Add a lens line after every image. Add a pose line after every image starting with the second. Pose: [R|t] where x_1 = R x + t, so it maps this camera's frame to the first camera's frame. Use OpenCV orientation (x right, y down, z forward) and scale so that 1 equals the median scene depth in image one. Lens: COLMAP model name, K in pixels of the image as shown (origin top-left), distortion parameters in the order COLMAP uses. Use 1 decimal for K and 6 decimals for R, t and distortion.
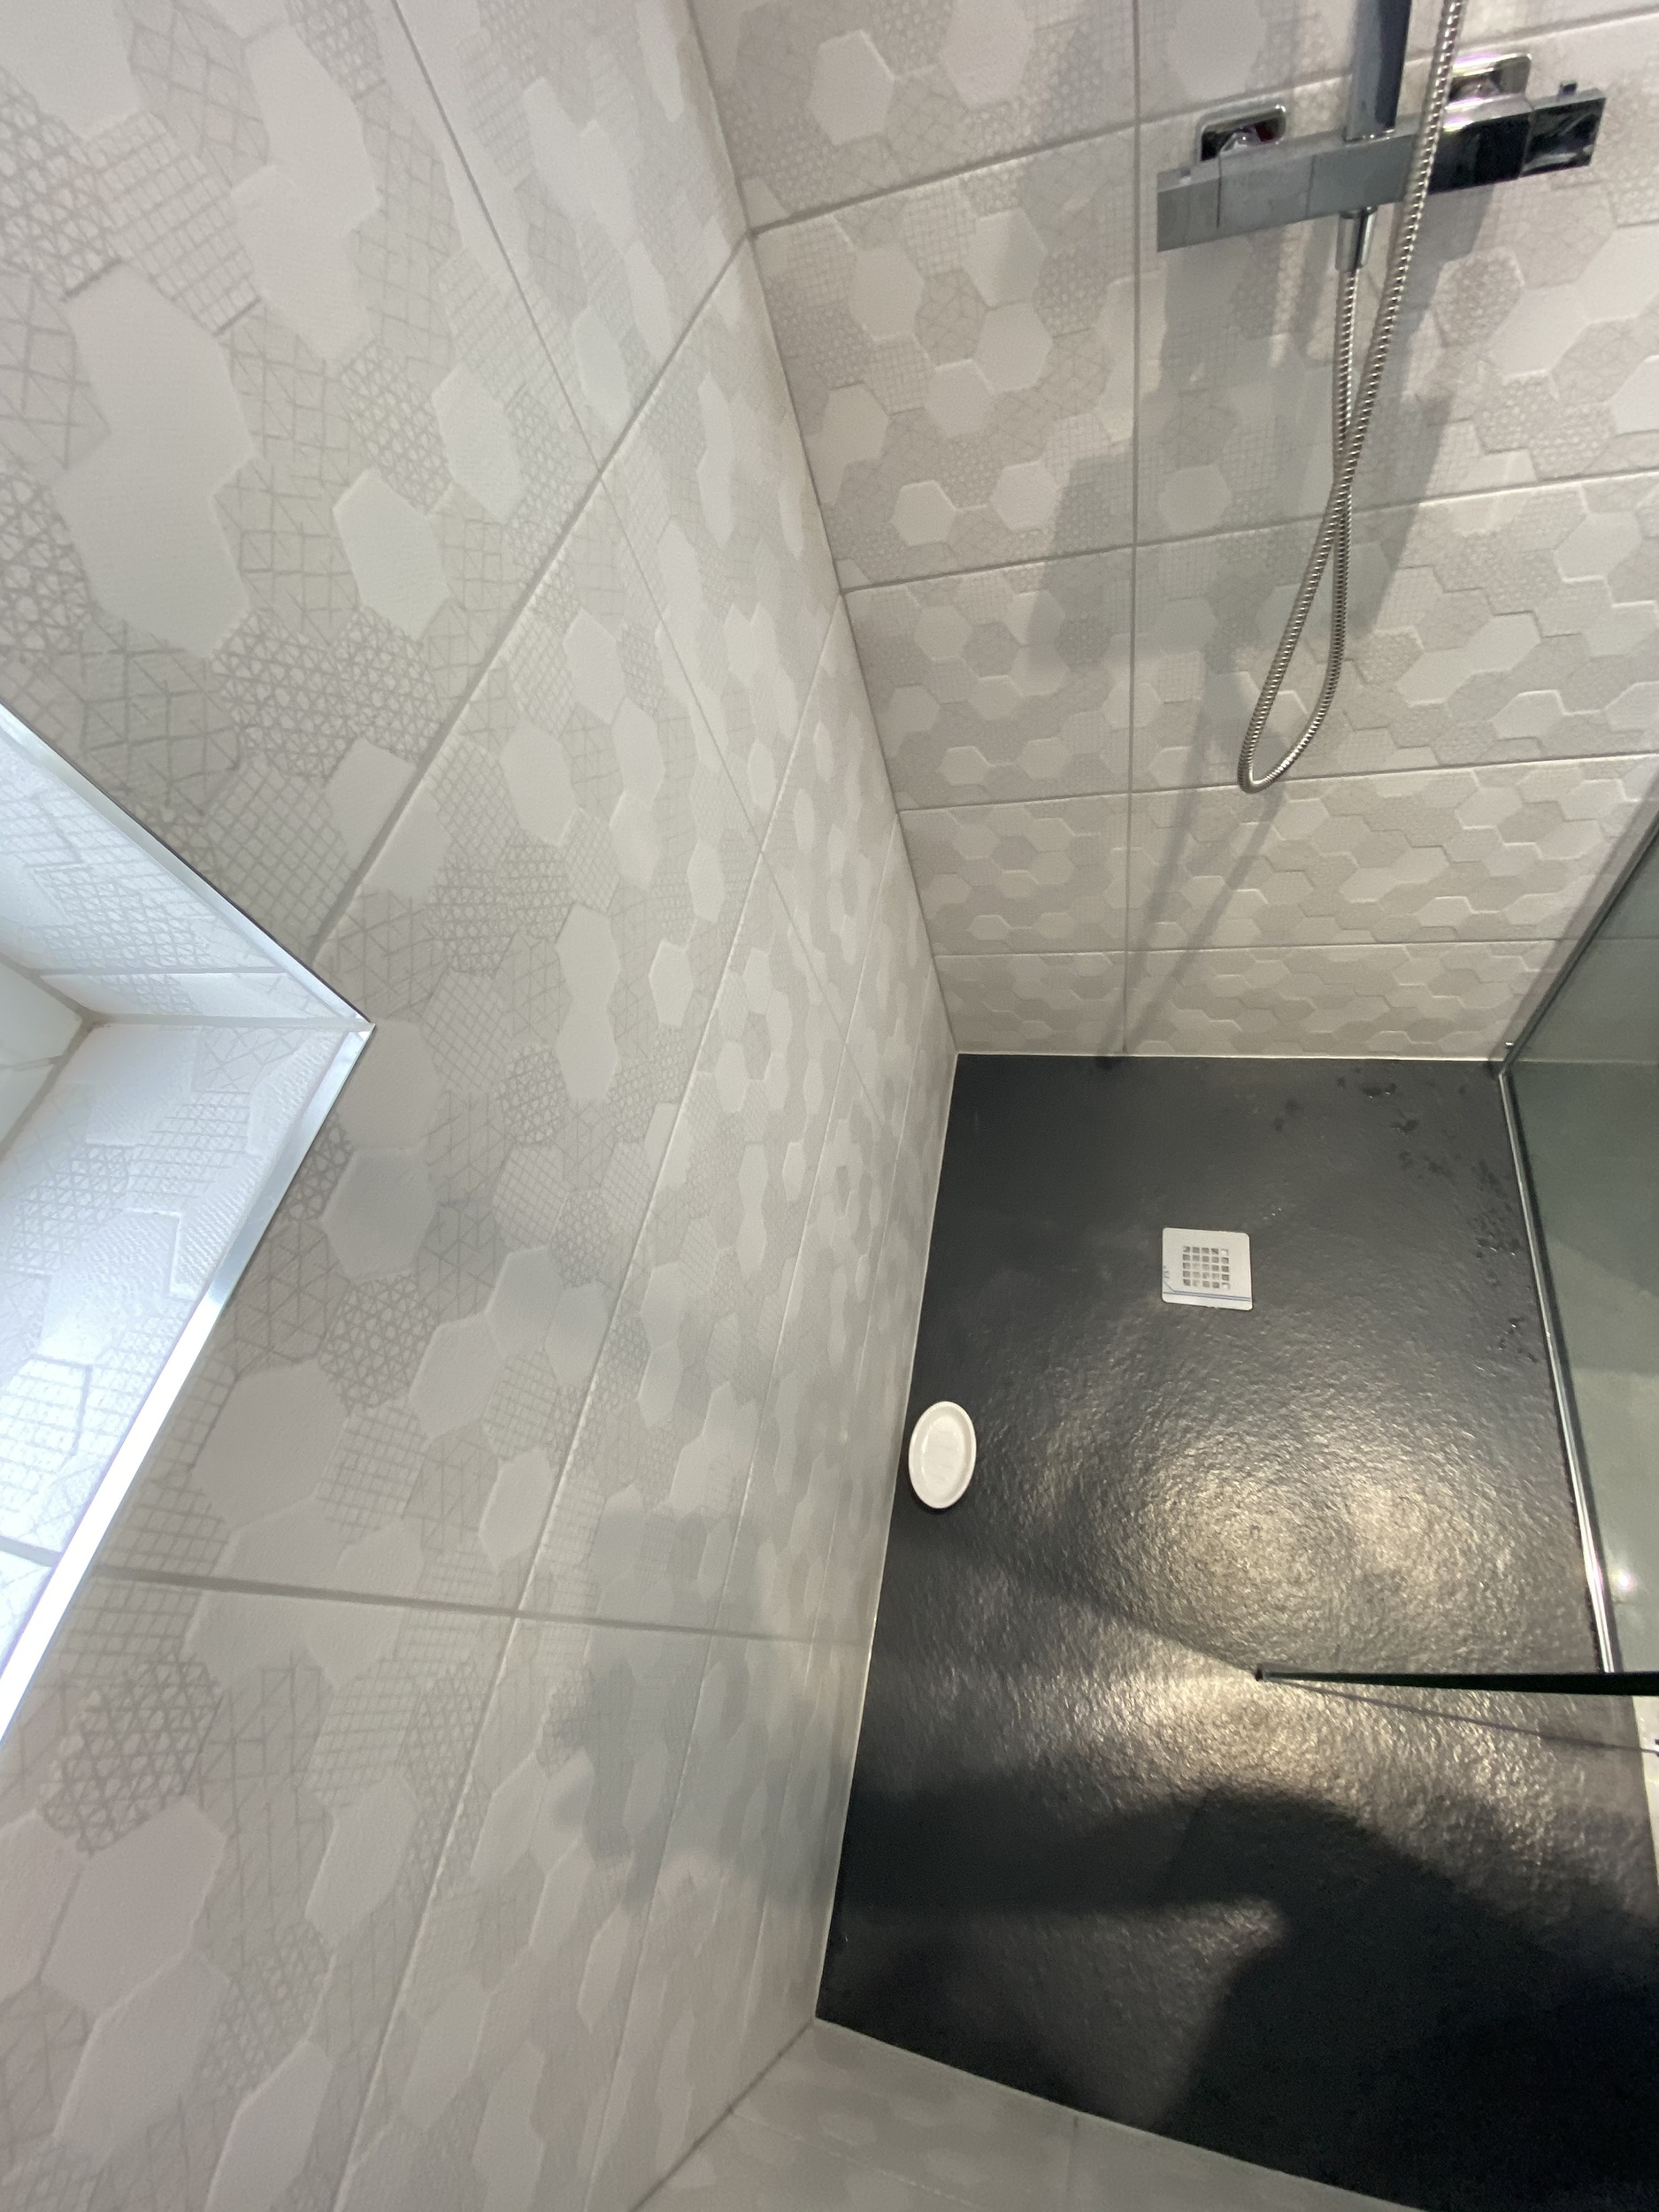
lens RADIAL K [[893.2, 0, 829.5], [0, 893.2, 1106.0], [0, 0, 1]] dist [0.014176, -0.017013]
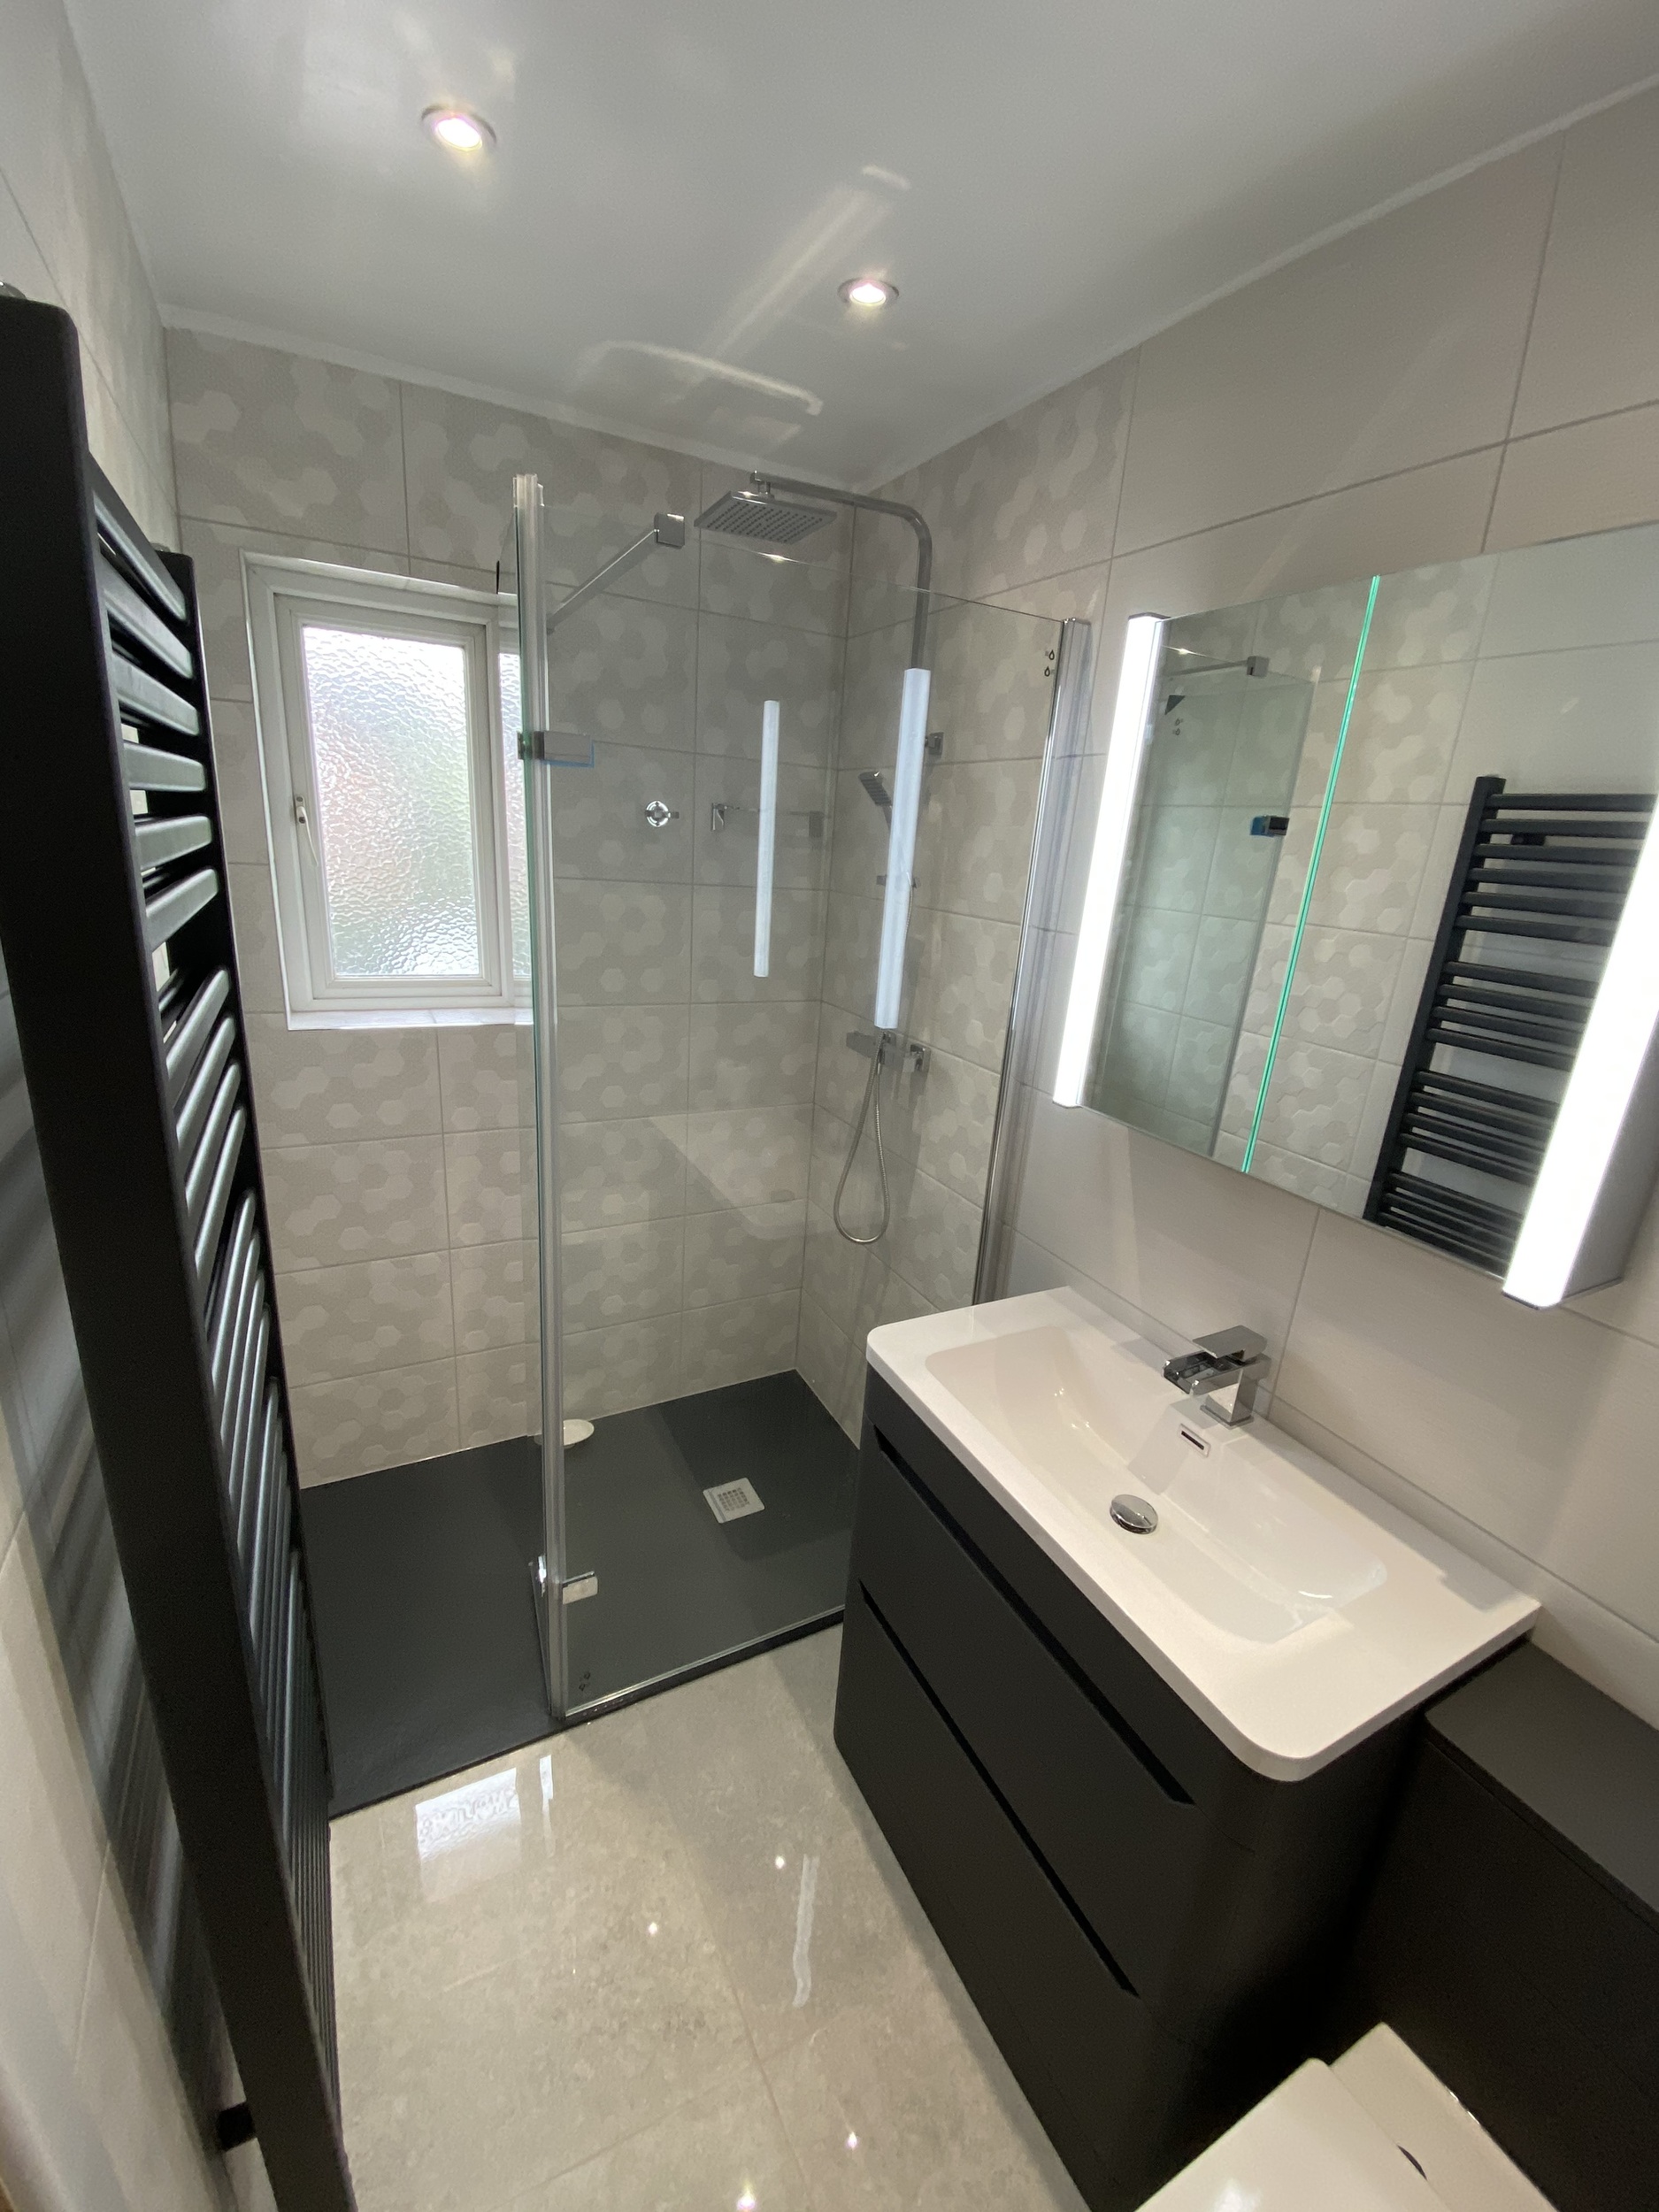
lens RADIAL K [[897.8, 0, 835.0], [0, 897.8, 1104.0], [0, 0, 1]] dist [0.026266, -0.023617]
pose [[0.598726, 0.505252, -0.621489, 1.528410], [-0.772315, 0.569815, -0.280785, 0.111277], [0.212266, 0.648099, 0.731376, -0.830789]]
